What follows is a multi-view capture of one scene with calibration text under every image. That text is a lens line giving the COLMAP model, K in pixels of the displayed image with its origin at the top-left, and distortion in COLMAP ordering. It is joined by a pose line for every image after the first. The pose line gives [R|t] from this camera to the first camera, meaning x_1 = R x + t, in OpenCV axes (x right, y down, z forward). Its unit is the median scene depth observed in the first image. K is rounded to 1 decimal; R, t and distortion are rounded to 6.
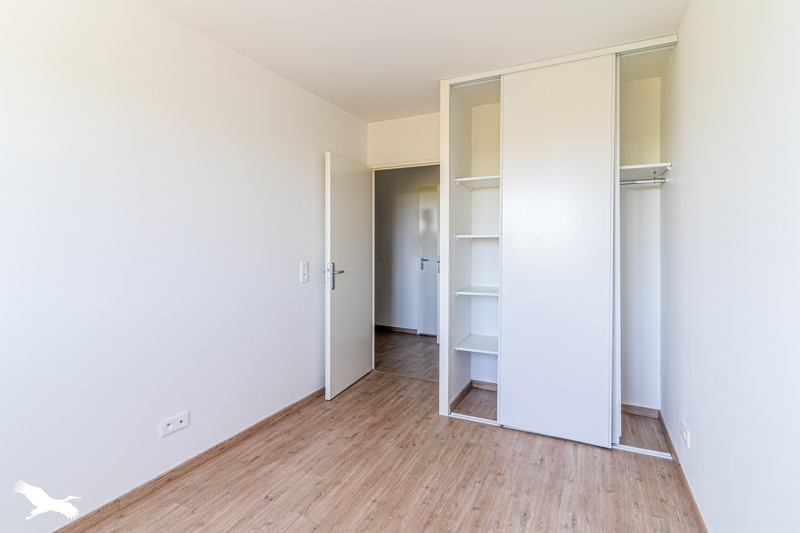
lens RADIAL K [[392.8, 0, 399.9], [0, 392.8, 245.5], [0, 0, 1]] dist [0.001097, -0.000463]
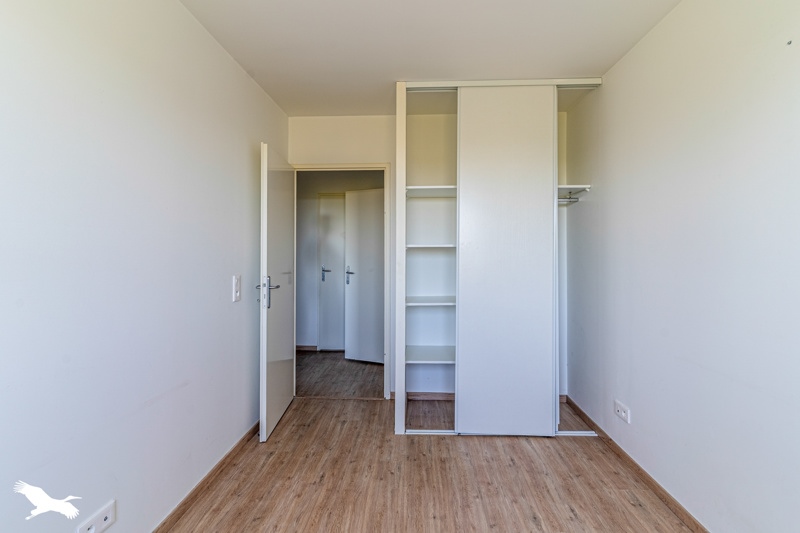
lens RADIAL K [[389.3, 0, 400.5], [0, 389.3, 252.0], [0, 0, 1]] dist [0.000074, -0.000549]
pose [[0.914916, 0.000686, 0.403643, -0.283494], [0.002643, 0.999967, -0.007689, -0.000836], [-0.403635, 0.008102, 0.914884, 0.144173]]
